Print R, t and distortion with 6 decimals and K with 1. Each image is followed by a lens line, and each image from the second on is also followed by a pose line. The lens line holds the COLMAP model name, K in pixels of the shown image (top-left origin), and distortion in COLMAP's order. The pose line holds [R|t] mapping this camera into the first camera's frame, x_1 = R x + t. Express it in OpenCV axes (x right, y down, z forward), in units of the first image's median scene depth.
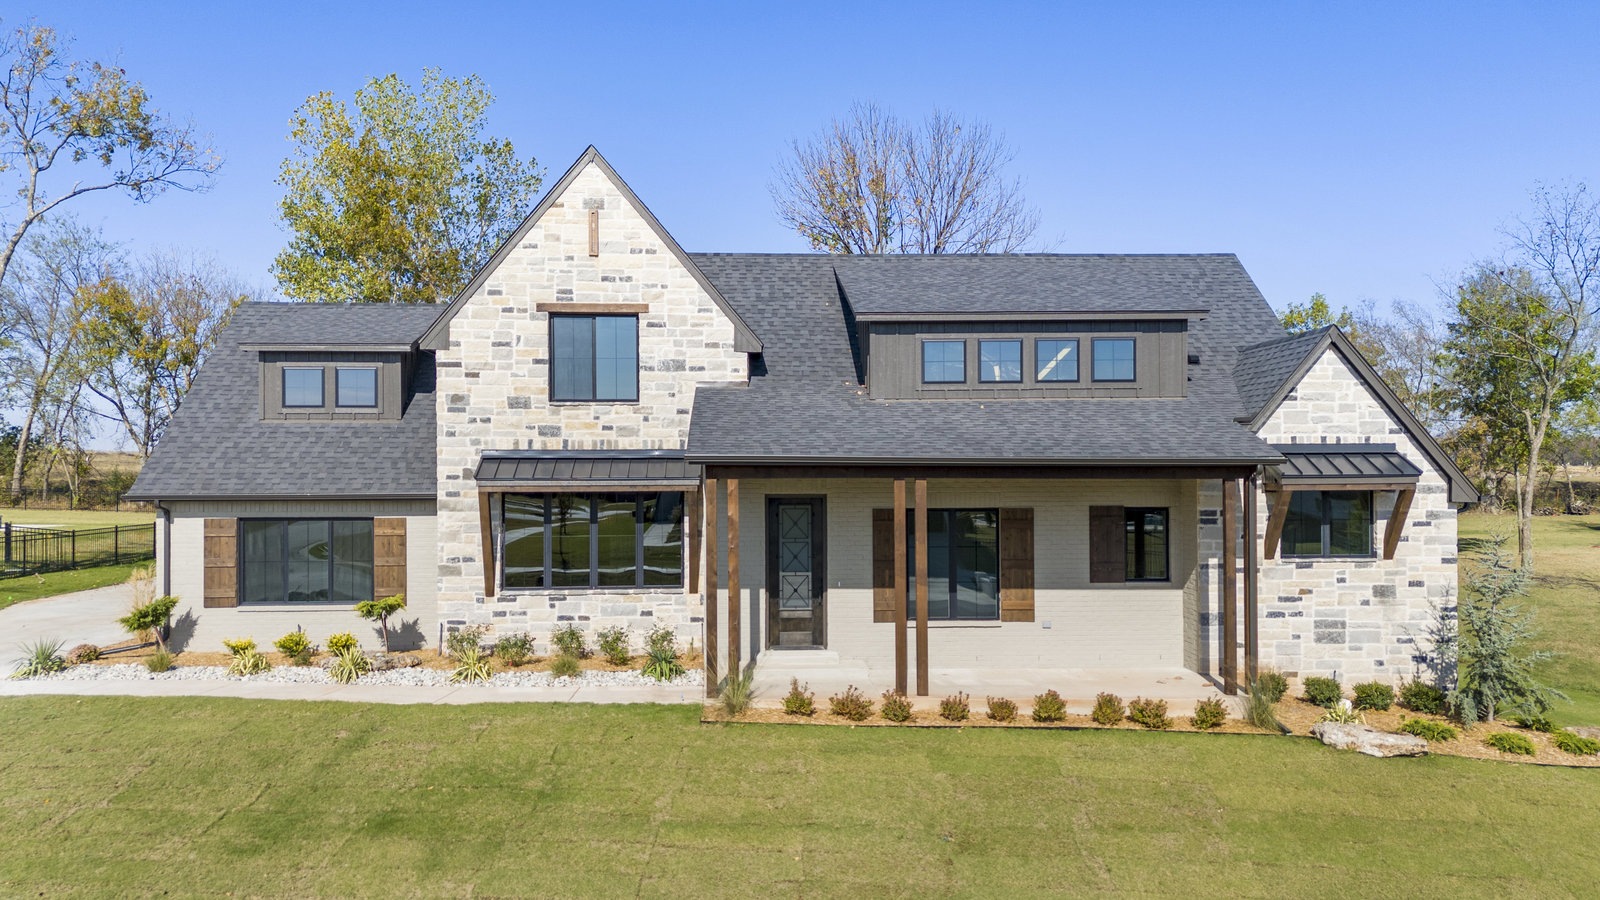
lens RADIAL K [[1201.8, 0, 800.7], [0, 1201.8, 461.6], [0, 0, 1]] dist [0.063246, -0.011806]
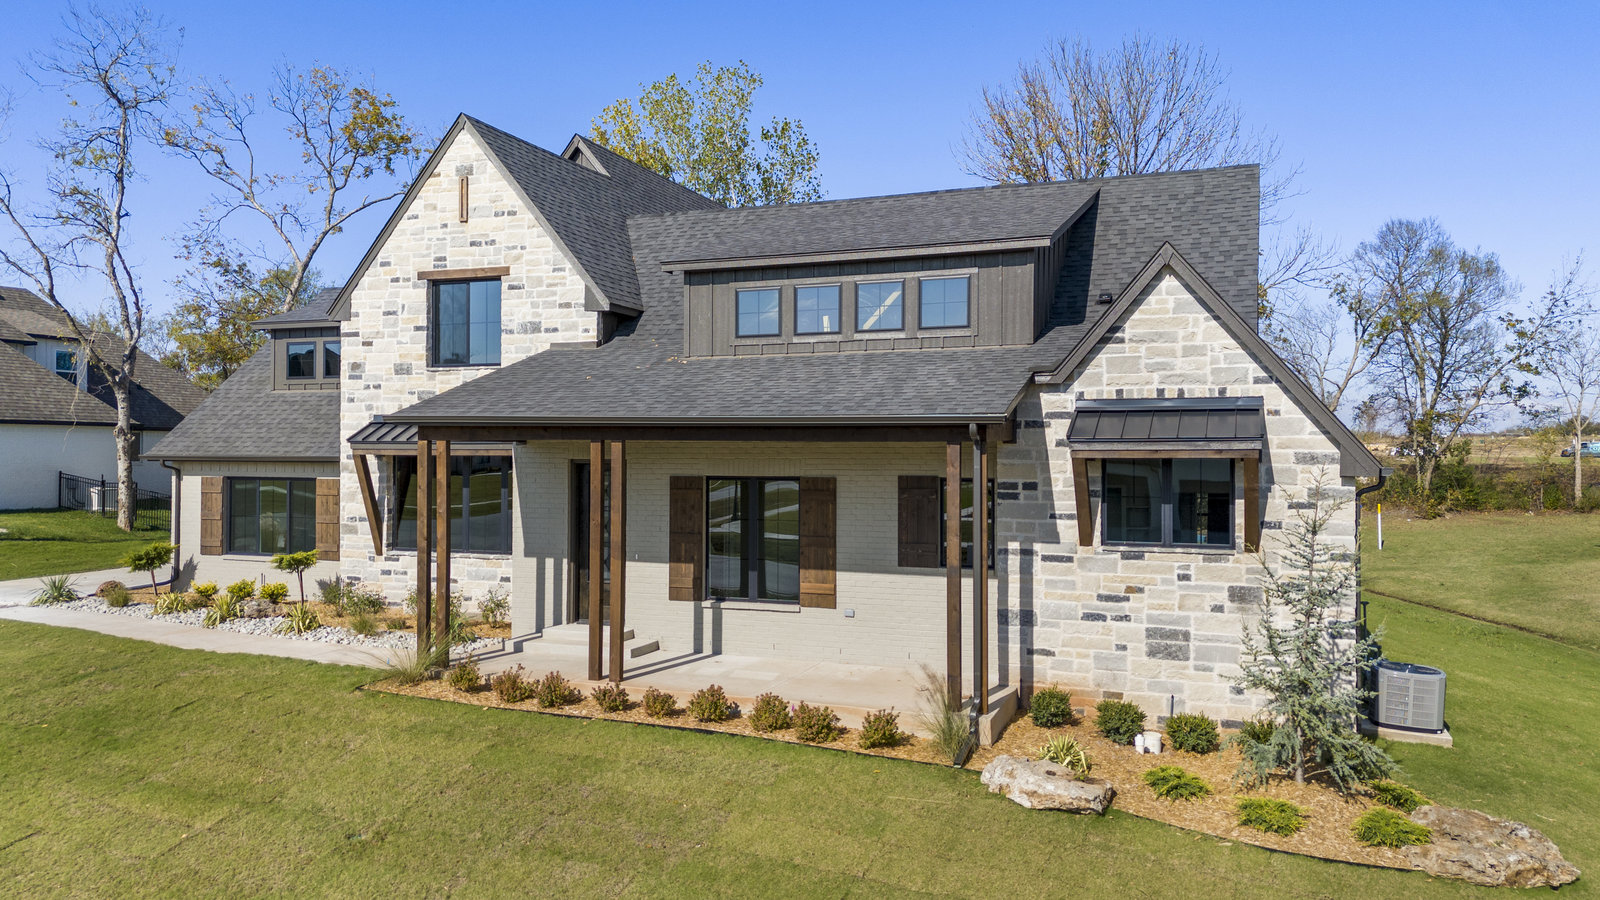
lens RADIAL K [[1201.8, 0, 801.3], [0, 1201.8, 433.8], [0, 0, 1]] dist [0.063246, -0.011806]
pose [[0.908909, -0.000741, -0.416994, 0.528505], [-0.000016, 0.999998, -0.001812, 0.008894], [0.416995, 0.001654, 0.908907, 0.206604]]
